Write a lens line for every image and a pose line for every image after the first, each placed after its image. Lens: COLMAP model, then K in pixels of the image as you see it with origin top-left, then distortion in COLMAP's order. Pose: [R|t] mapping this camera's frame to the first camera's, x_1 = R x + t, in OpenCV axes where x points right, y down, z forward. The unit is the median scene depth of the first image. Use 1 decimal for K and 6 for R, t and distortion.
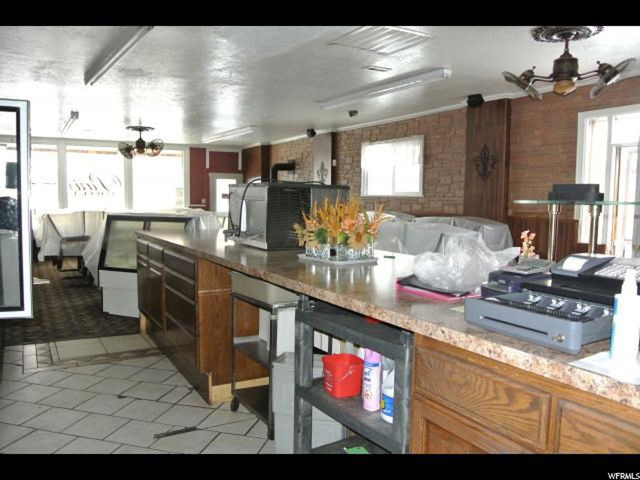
lens RADIAL K [[504.7, 0, 320.4], [0, 504.7, 243.0], [0, 0, 1]] dist [-0.048489, 0.000411]
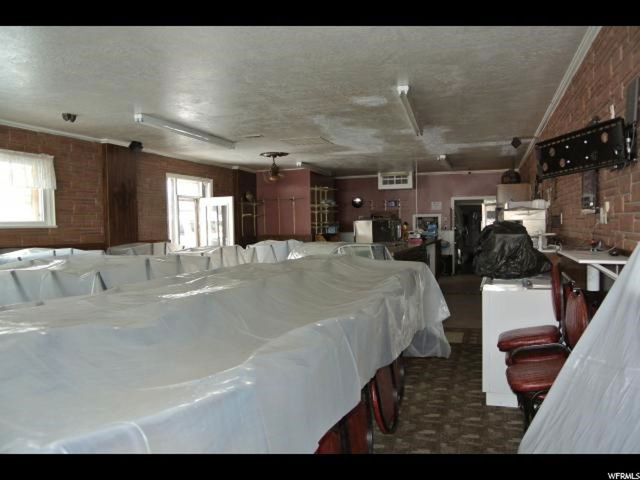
lens RADIAL K [[504.7, 0, 319.6], [0, 504.7, 239.9], [0, 0, 1]] dist [-0.048489, 0.000411]
pose [[-0.644880, -0.026438, 0.763826, -0.521591], [0.075146, 0.992366, 0.097793, -0.085473], [-0.760580, 0.120463, -0.637970, 0.847967]]
